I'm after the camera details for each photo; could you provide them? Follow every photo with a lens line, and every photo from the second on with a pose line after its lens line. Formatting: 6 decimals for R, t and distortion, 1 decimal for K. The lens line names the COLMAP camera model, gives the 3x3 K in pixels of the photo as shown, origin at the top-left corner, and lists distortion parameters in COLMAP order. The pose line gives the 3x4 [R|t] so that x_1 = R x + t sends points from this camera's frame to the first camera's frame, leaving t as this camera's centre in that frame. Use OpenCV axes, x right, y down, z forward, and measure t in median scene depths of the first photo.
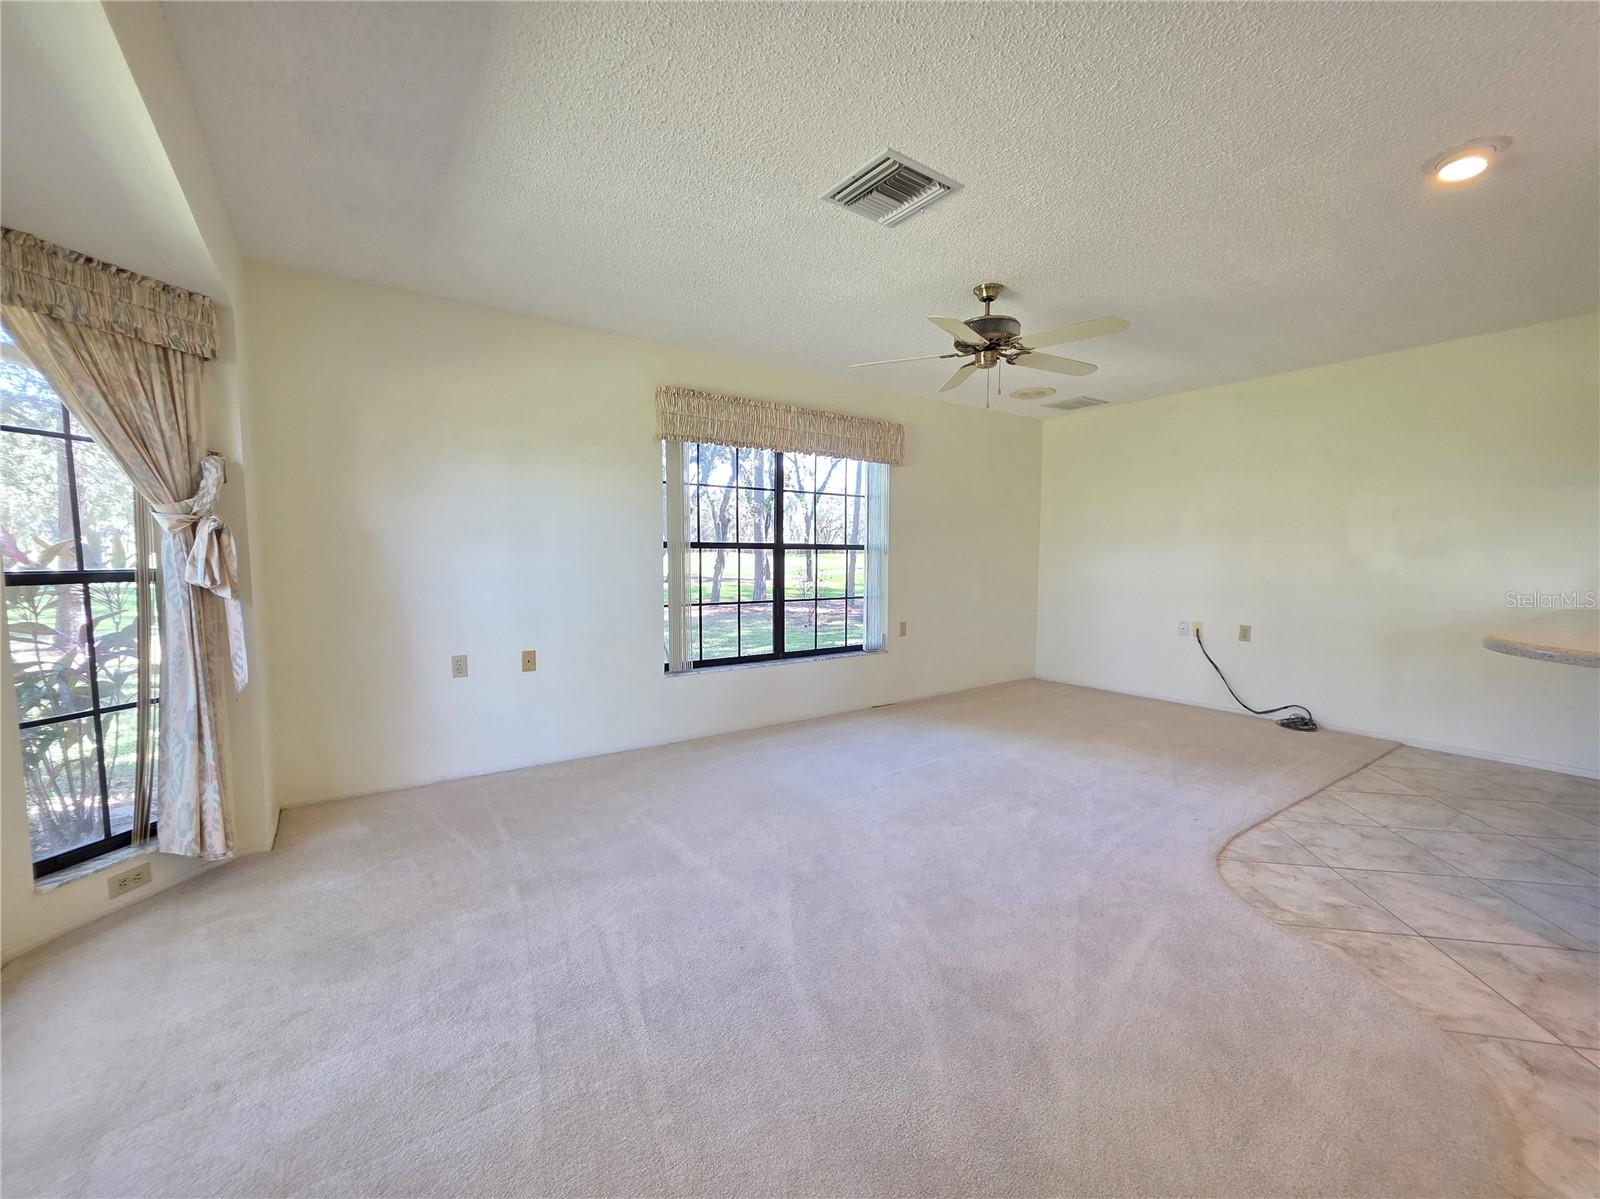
lens RADIAL K [[650.1, 0, 790.4], [0, 650.1, 604.6], [0, 0, 1]] dist [-0.002325, -0.000299]
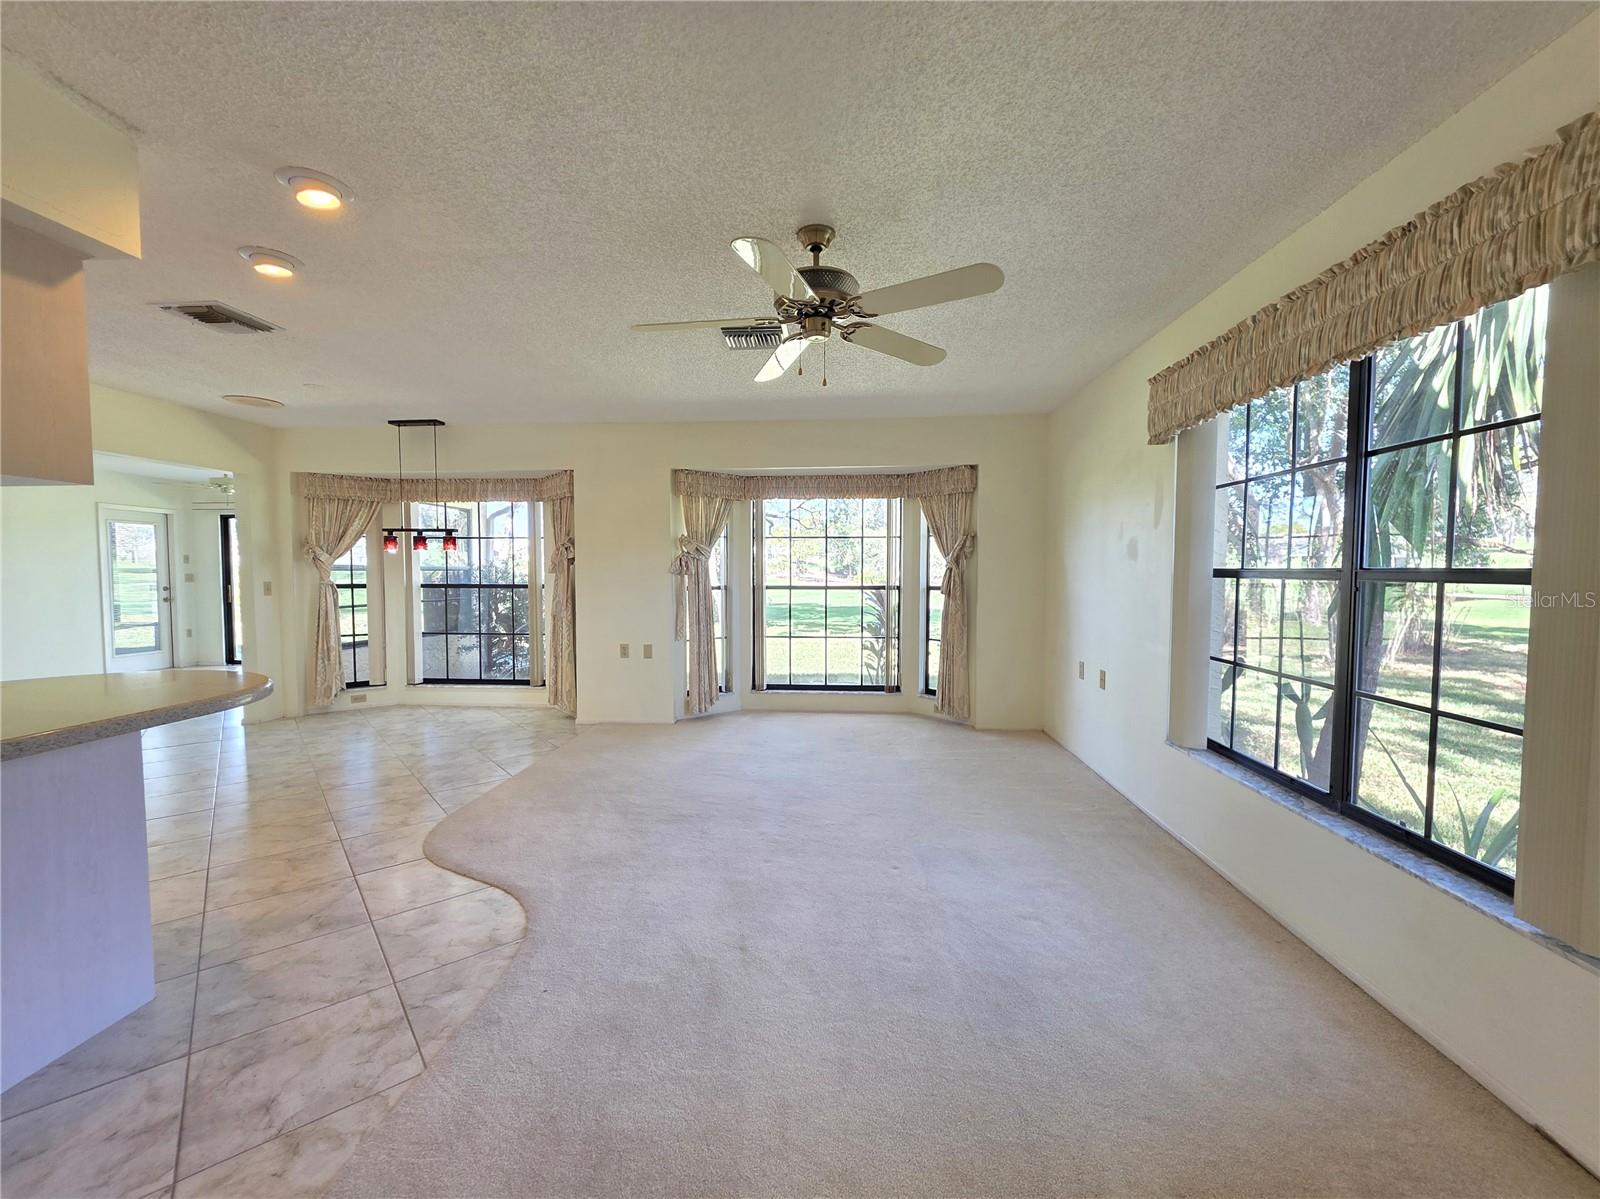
lens RADIAL K [[641.4, 0, 792.9], [0, 641.4, 605.4], [0, 0, 1]] dist [0.000615, 0.000077]
pose [[-0.622541, 0.041096, -0.781508, 1.197871], [-0.058019, 0.993448, 0.098458, -0.178503], [0.780434, 0.106637, -0.616078, 1.941399]]
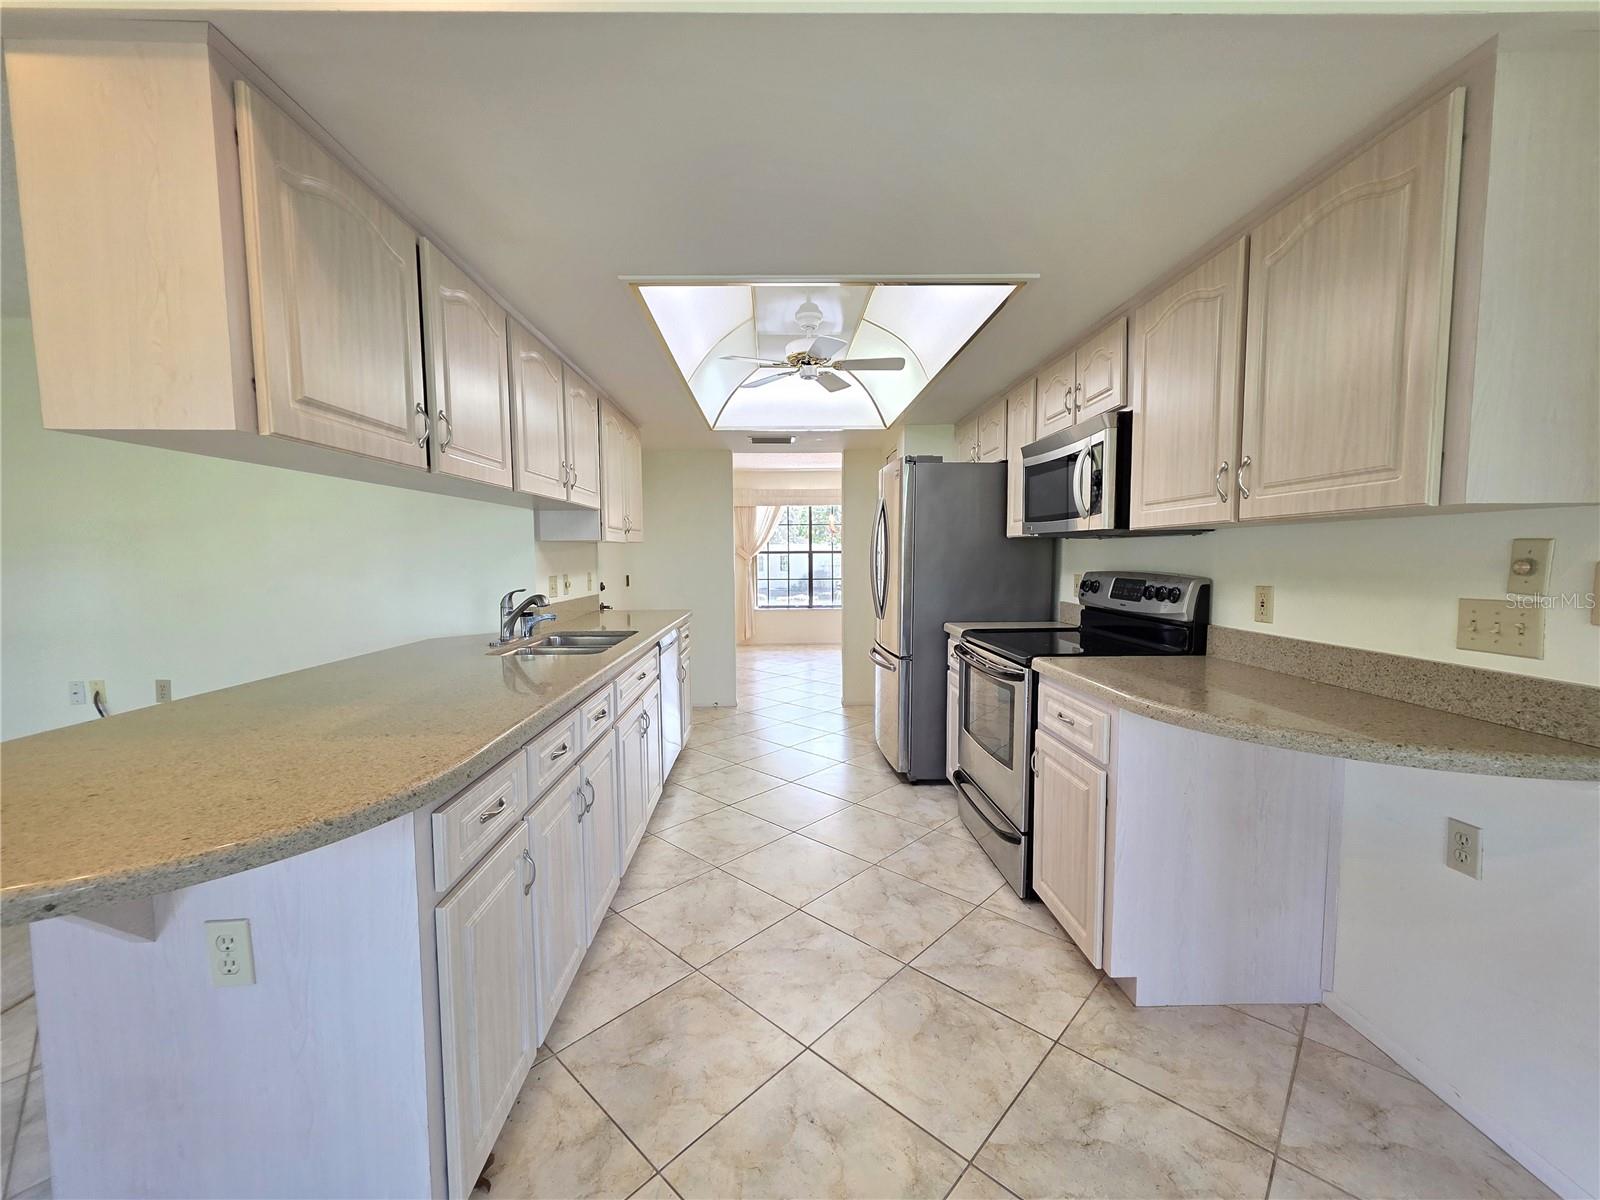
lens RADIAL K [[641.4, 0, 792.9], [0, 641.4, 605.9], [0, 0, 1]] dist [0.000615, 0.000077]
pose [[0.541843, -0.070060, 0.837555, 1.015280], [0.070325, 0.996804, 0.037886, -0.051414], [-0.837533, 0.038373, 0.545038, 0.122542]]
